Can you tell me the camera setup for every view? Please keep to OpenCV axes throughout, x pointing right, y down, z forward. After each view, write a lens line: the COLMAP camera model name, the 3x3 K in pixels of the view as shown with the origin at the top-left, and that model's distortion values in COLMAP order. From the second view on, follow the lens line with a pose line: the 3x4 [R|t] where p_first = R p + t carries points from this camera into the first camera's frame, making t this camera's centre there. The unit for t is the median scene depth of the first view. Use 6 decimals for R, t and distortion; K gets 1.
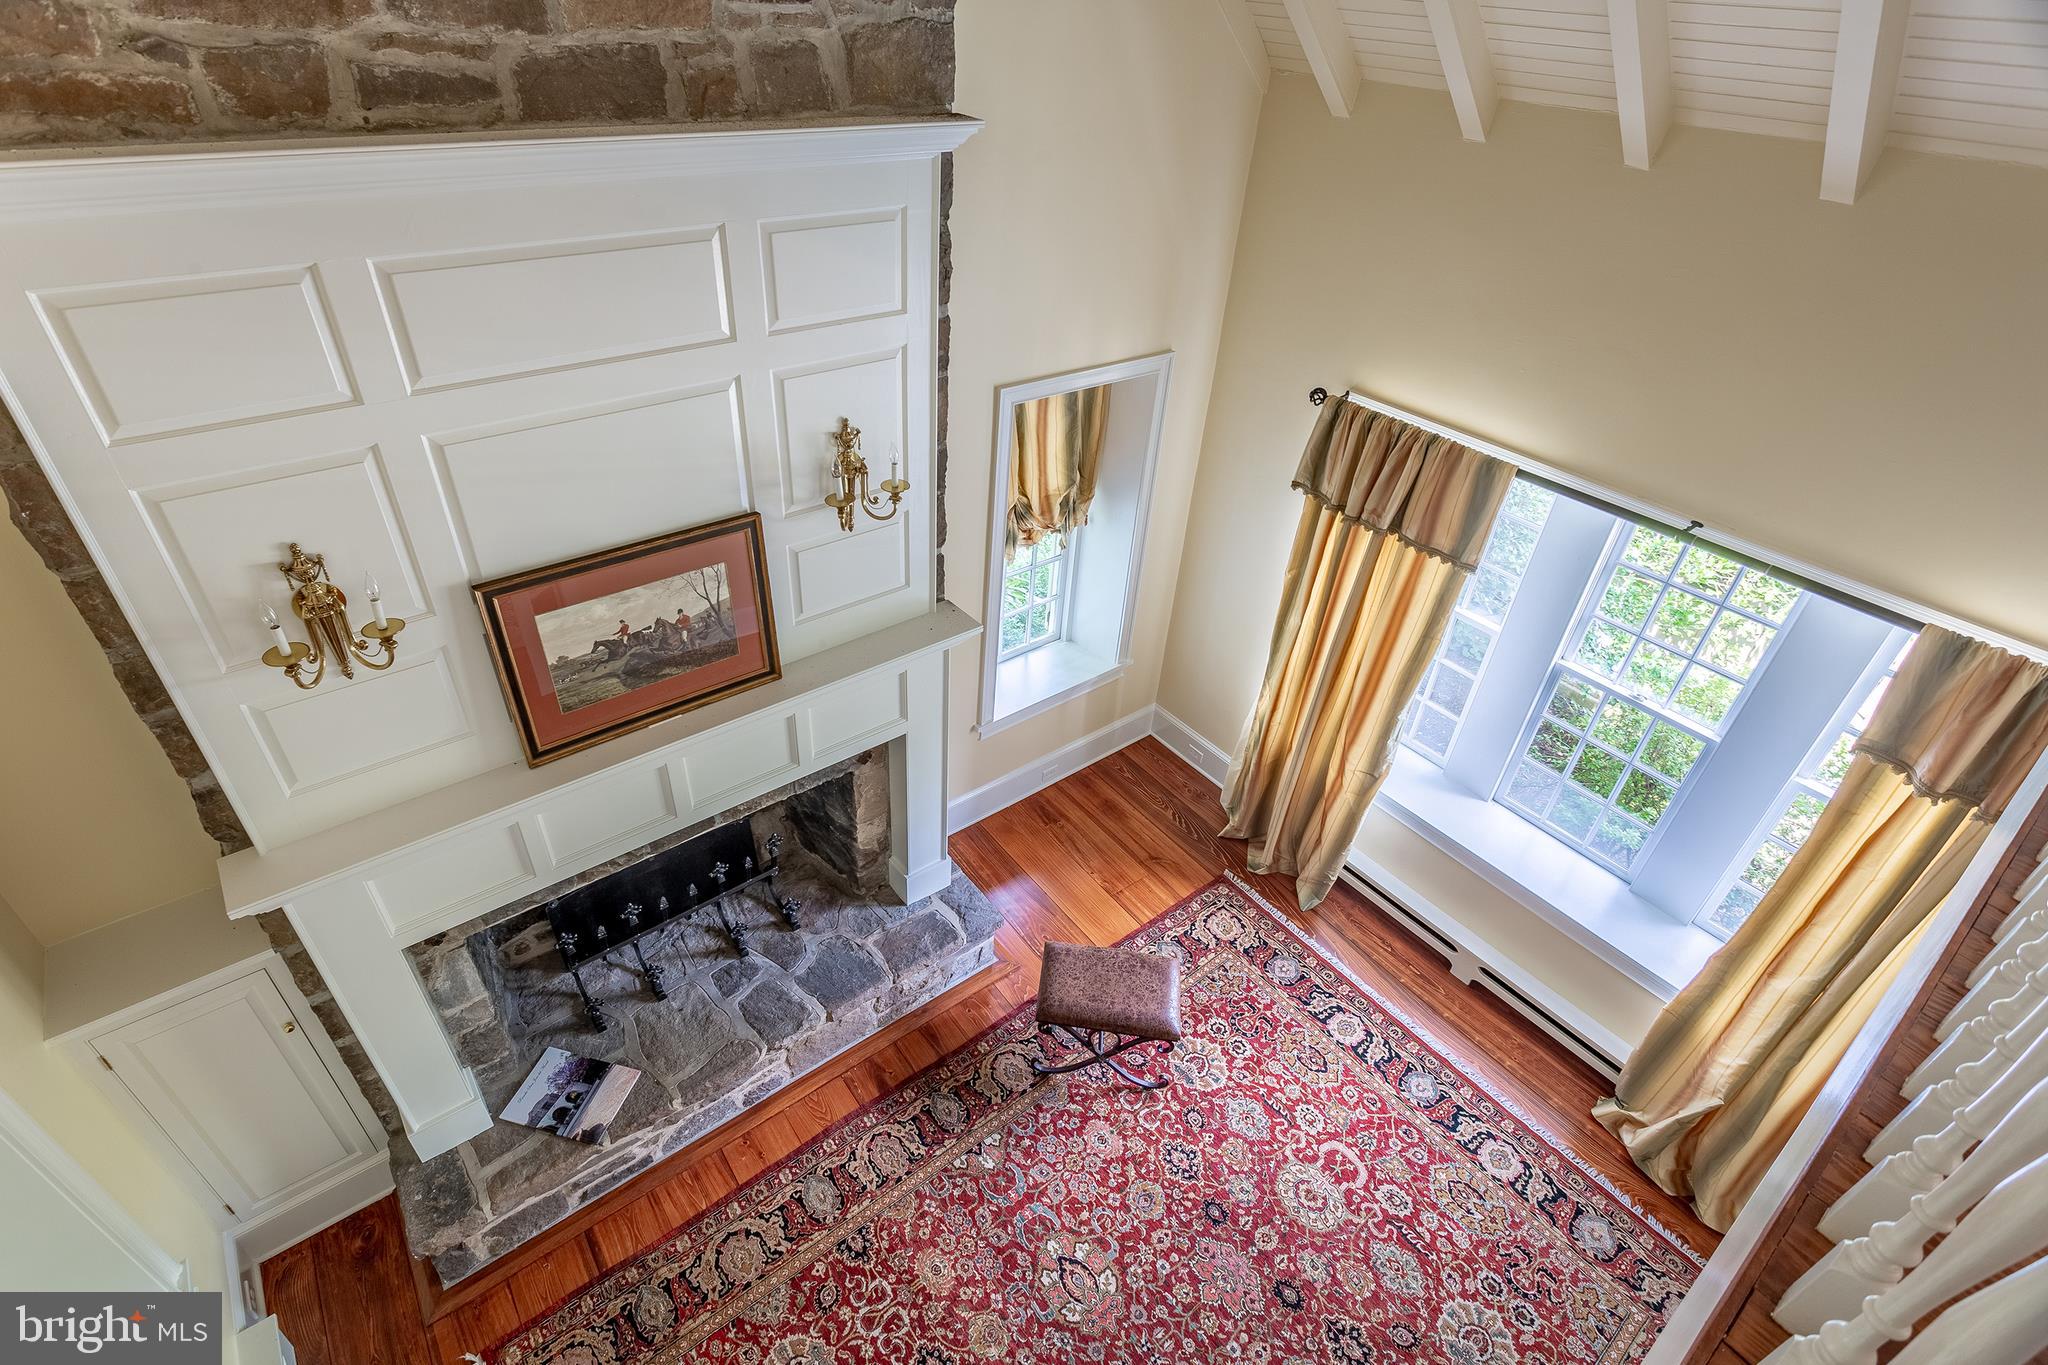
lens RADIAL K [[991.3, 0, 987.0], [0, 991.3, 681.3], [0, 0, 1]] dist [-0.008576, 0.000294]
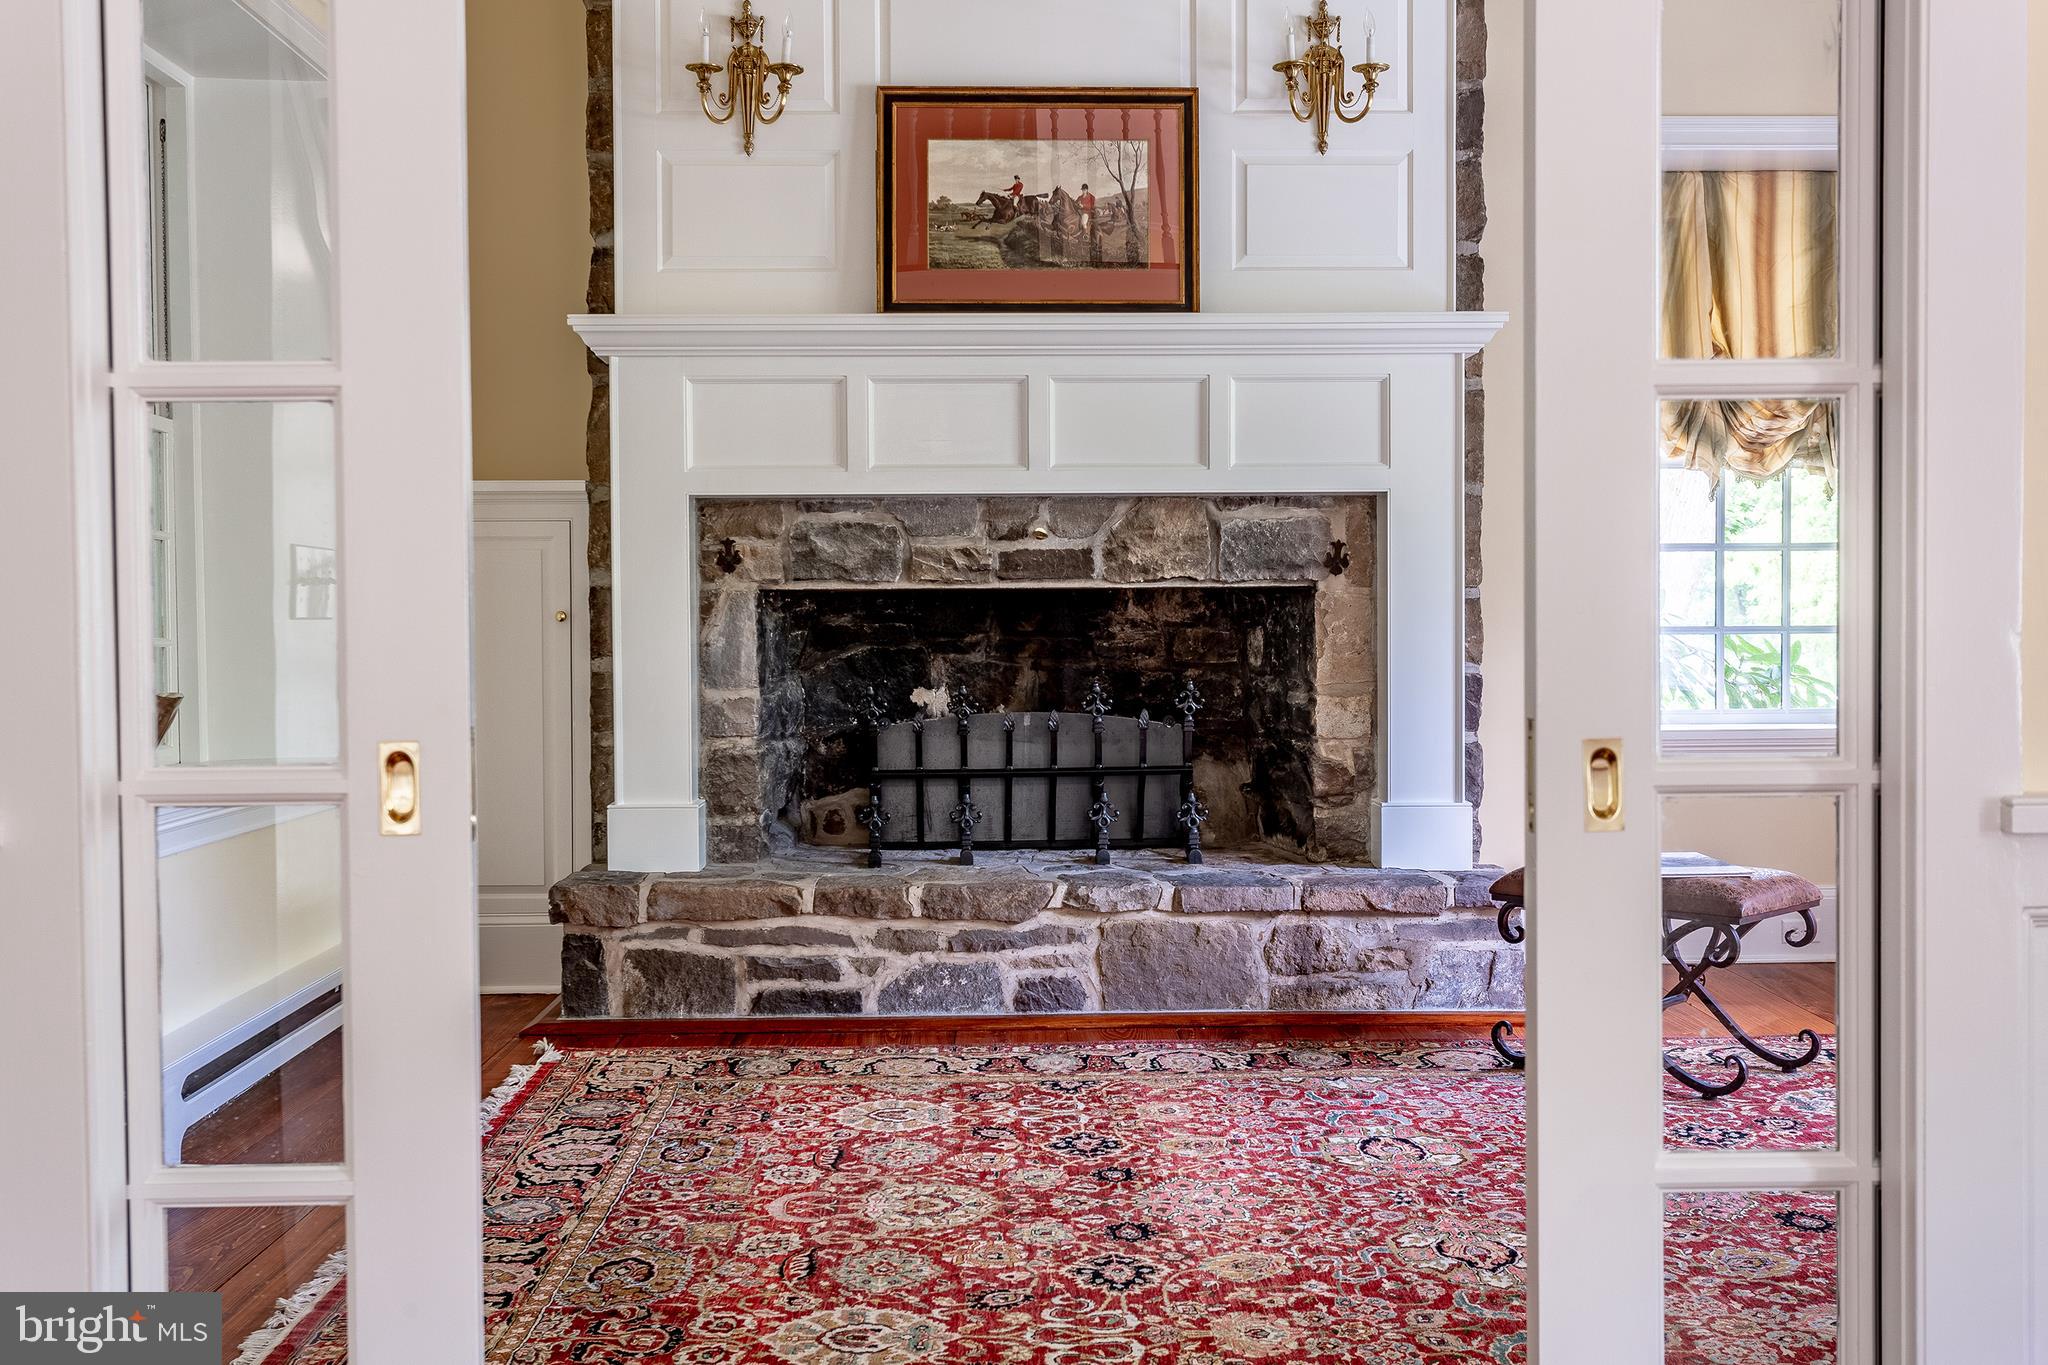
lens RADIAL K [[2143.9, 0, 928.6], [0, 2143.9, 682.2], [0, 0, 1]] dist [-0.000862, 0.003062]
pose [[0.791998, -0.024908, -0.610016, 0.596071], [-0.333834, 0.818898, -0.466862, 1.013031], [0.511169, 0.573398, 0.640250, 0.000426]]
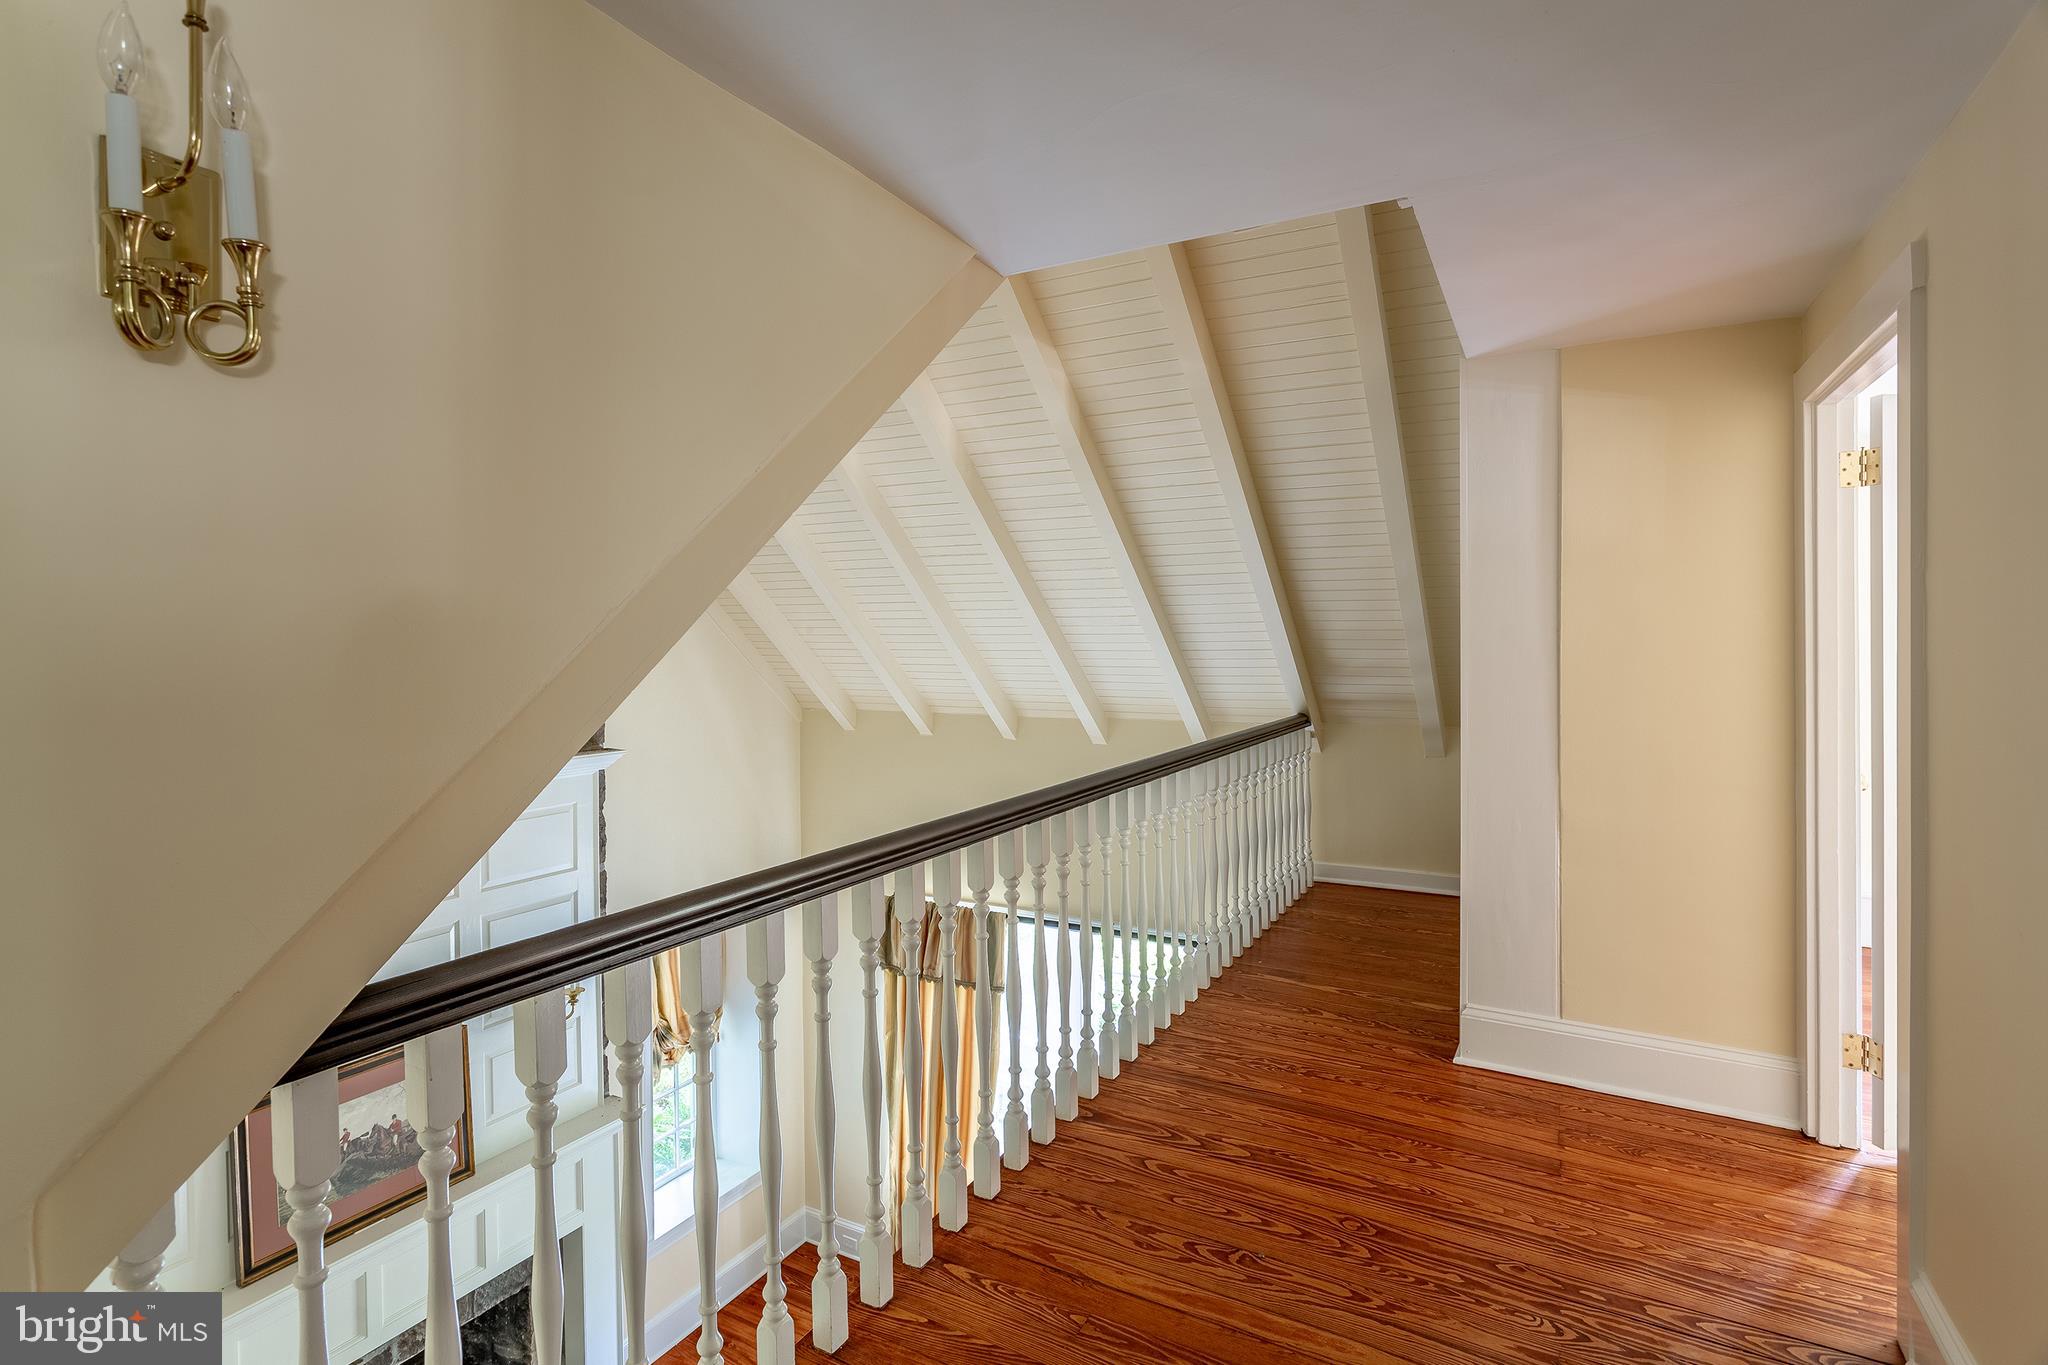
lens RADIAL K [[1047.1, 0, 1040.4], [0, 1047.1, 654.3], [0, 0, 1]] dist [-0.004282, -0.000717]
pose [[0.902388, -0.053330, 0.427612, -0.093227], [0.285724, 0.816869, -0.501086, 0.293973], [-0.322580, 0.574353, 0.752370, -0.493168]]
